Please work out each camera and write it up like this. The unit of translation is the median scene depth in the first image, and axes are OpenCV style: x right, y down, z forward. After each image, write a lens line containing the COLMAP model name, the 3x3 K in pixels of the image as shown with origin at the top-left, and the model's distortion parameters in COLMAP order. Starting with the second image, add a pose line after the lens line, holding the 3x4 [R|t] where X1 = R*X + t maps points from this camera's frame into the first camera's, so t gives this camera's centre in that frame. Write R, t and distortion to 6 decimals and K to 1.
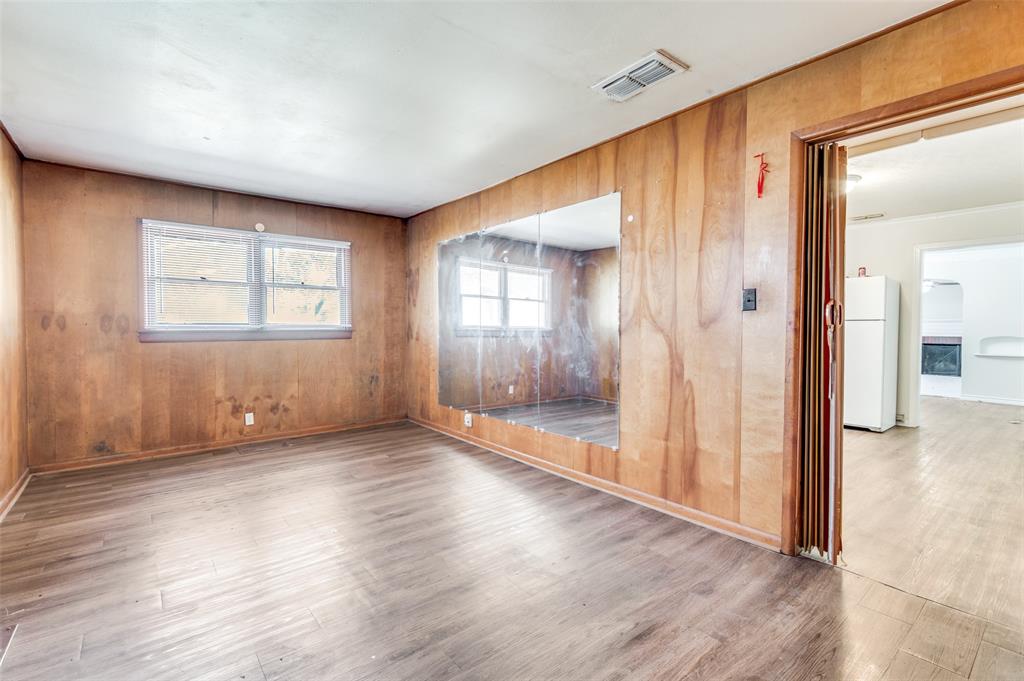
lens RADIAL K [[467.0, 0, 514.1], [0, 467.0, 339.6], [0, 0, 1]] dist [0.028249, -0.006326]
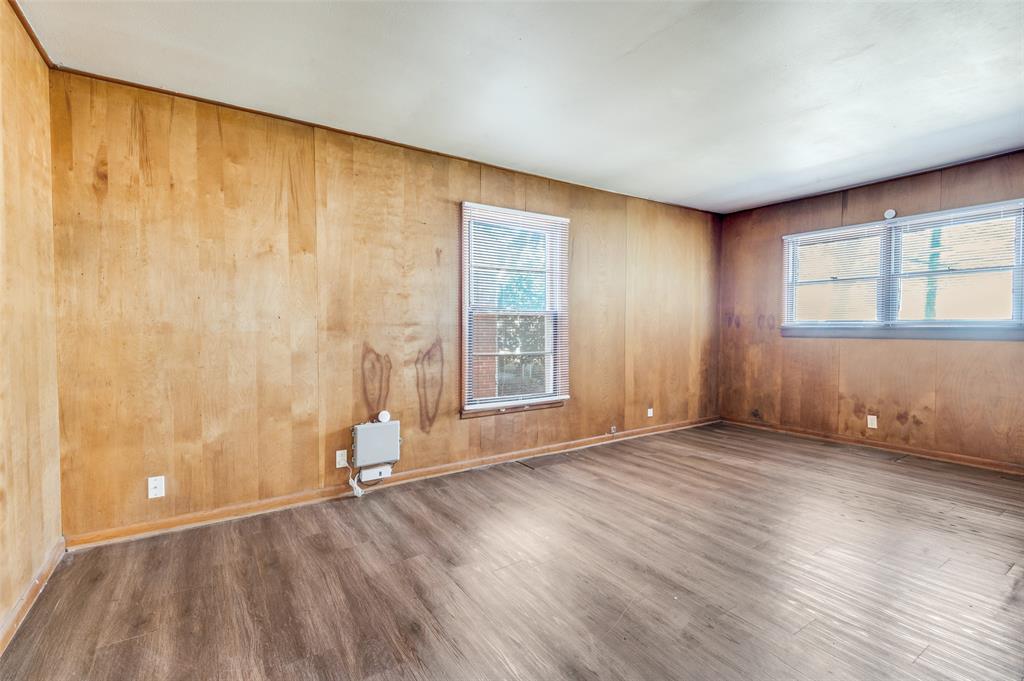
lens RADIAL K [[467.0, 0, 513.9], [0, 467.0, 336.2], [0, 0, 1]] dist [0.028249, -0.006326]
pose [[-0.087067, 0.022070, -0.995958, 0.460850], [-0.027873, 0.999309, 0.024581, -0.006033], [0.995812, 0.029900, -0.086392, 0.383633]]
